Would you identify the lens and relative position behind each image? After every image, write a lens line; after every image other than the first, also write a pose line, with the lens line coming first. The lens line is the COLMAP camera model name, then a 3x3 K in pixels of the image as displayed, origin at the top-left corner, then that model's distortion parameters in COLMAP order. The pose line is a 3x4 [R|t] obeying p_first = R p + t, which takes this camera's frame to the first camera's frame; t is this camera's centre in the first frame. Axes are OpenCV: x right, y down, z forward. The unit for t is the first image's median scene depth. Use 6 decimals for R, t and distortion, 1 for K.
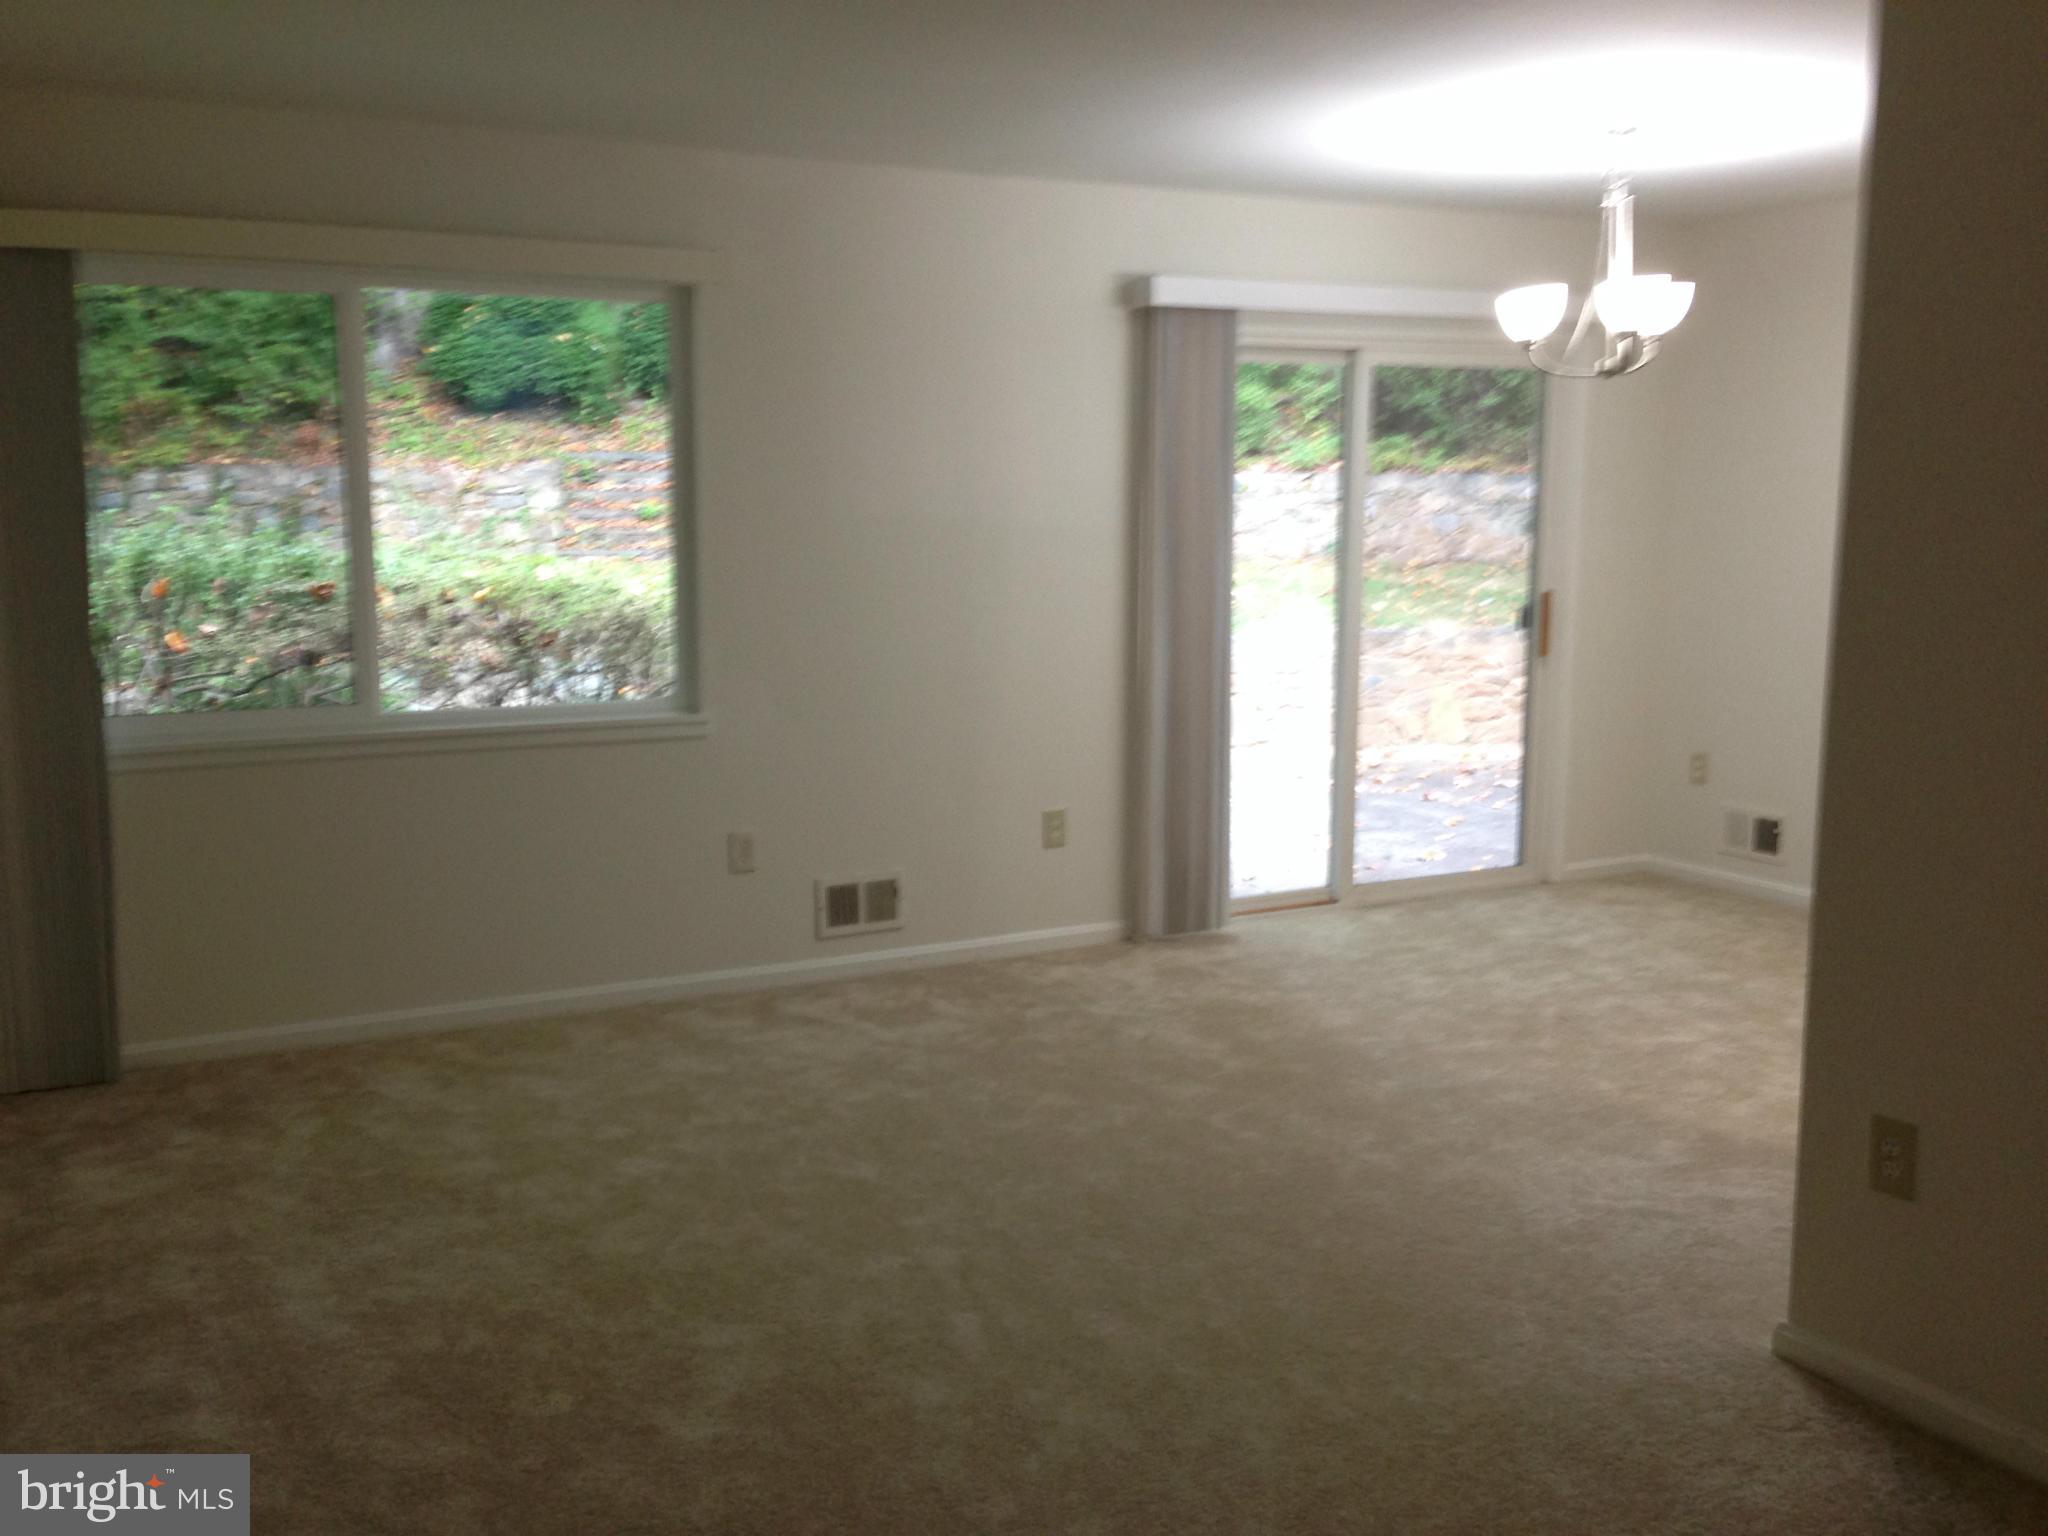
lens RADIAL K [[1852.6, 0, 1022.1], [0, 1852.6, 759.6], [0, 0, 1]] dist [0.095866, -0.140781]
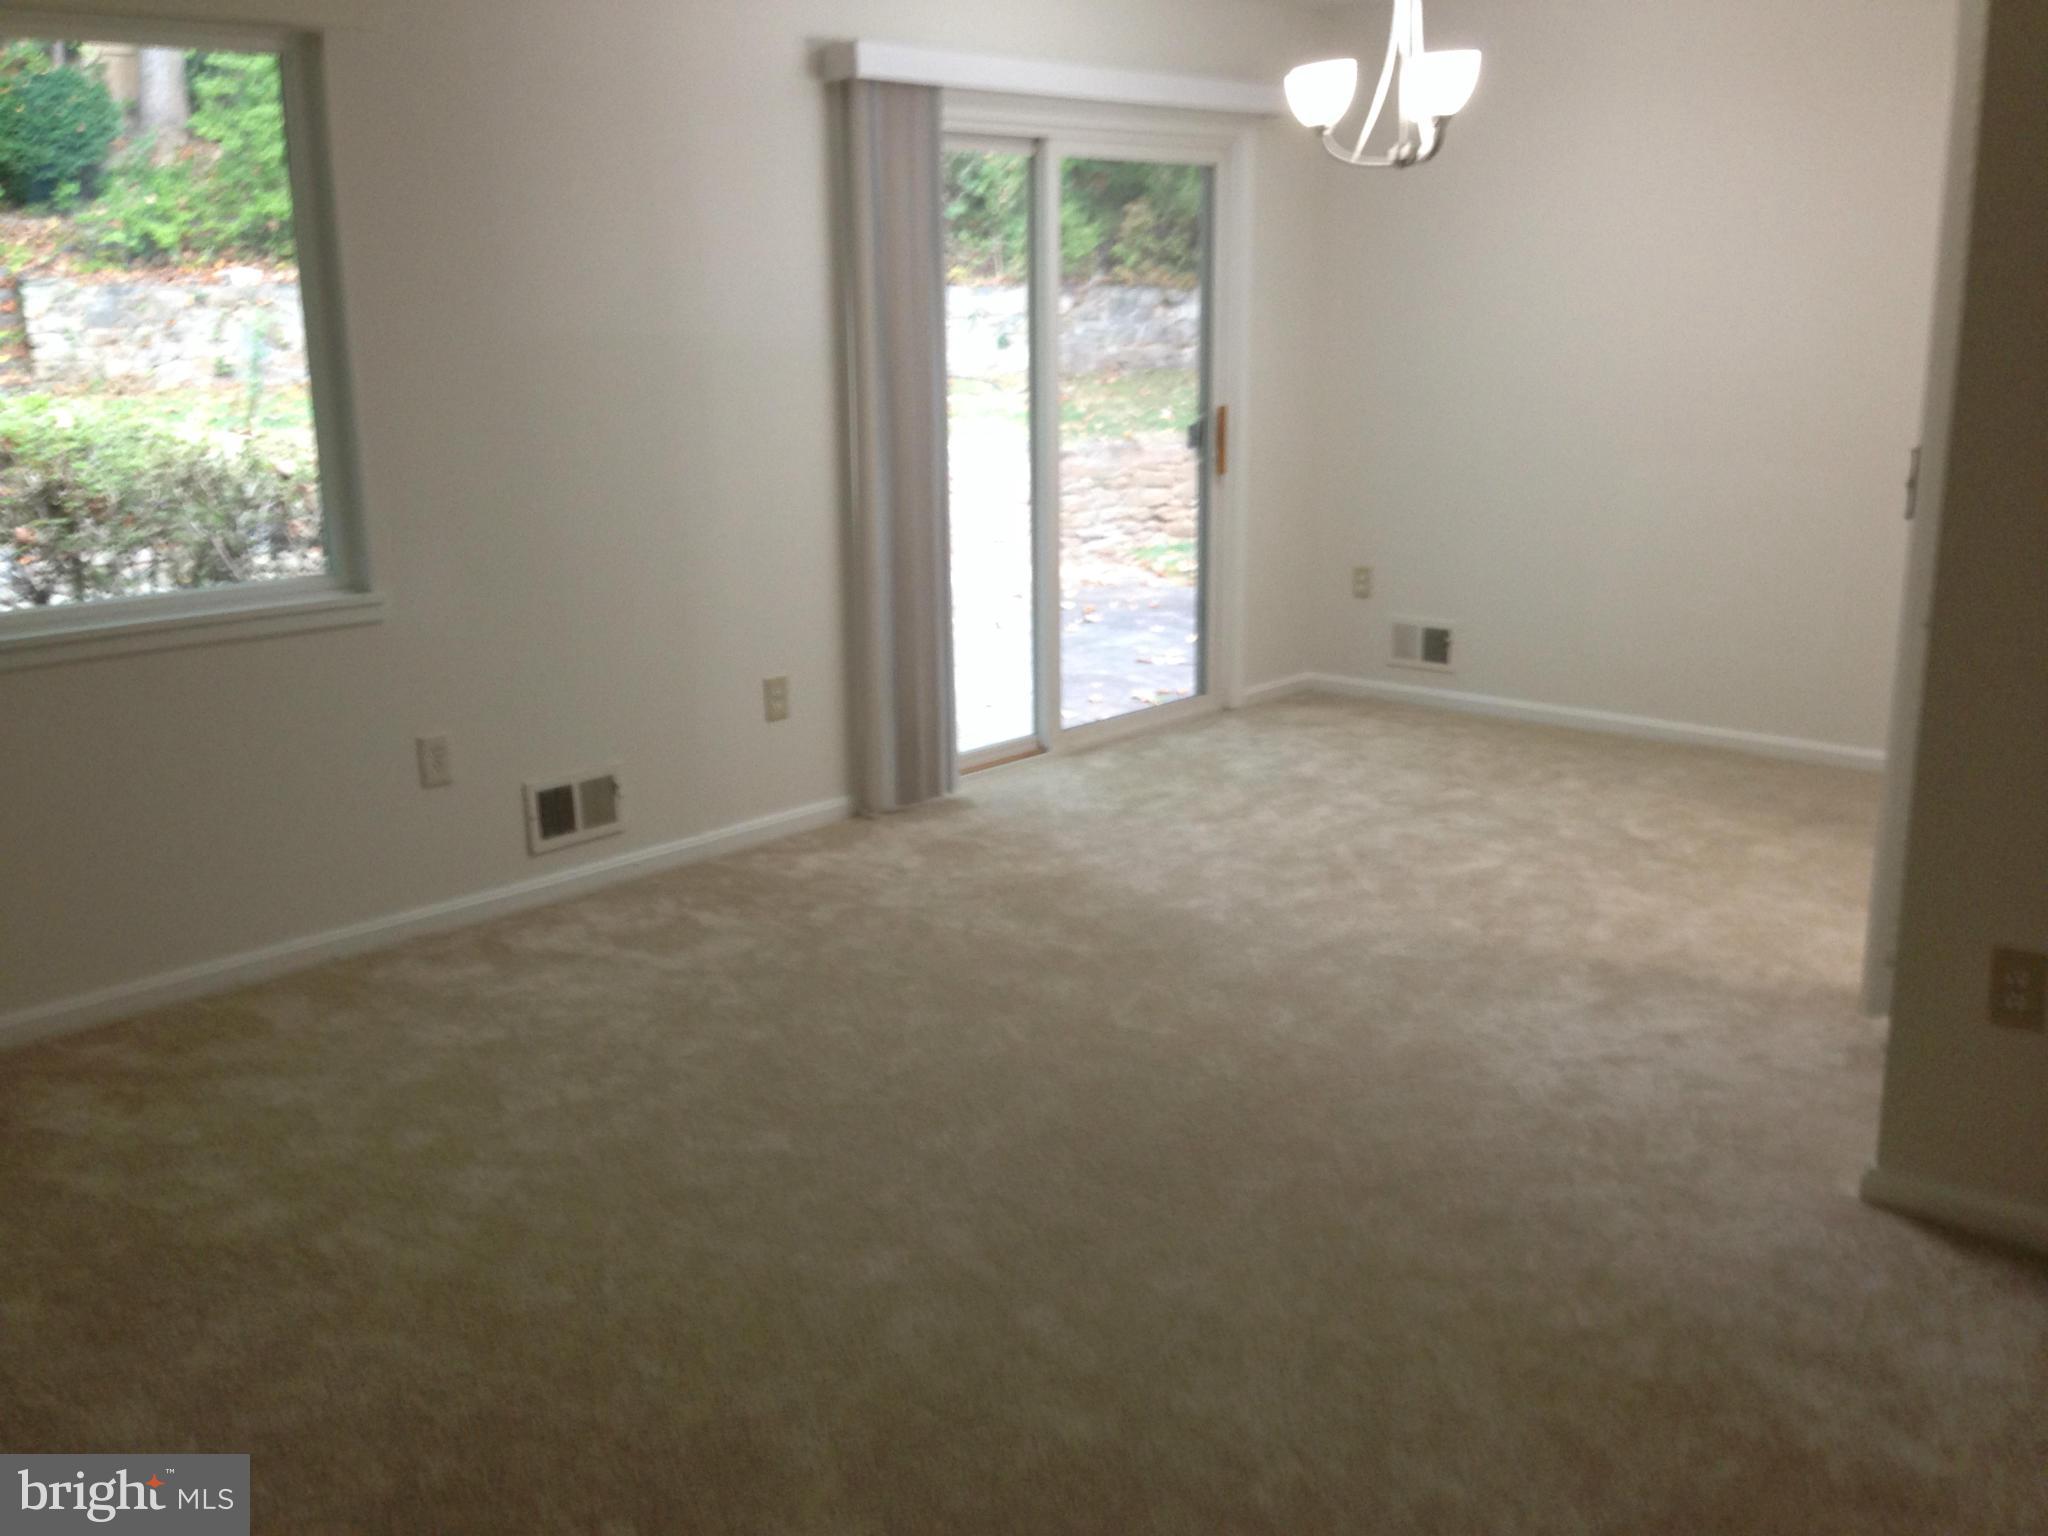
lens RADIAL K [[1868.2, 0, 1024.1], [0, 1868.2, 759.8], [0, 0, 1]] dist [0.110734, -0.197371]
pose [[0.943693, -0.091157, 0.318016, -0.172050], [0.061417, 0.992851, 0.102342, -0.018995], [-0.325072, -0.077048, 0.942545, 0.144990]]
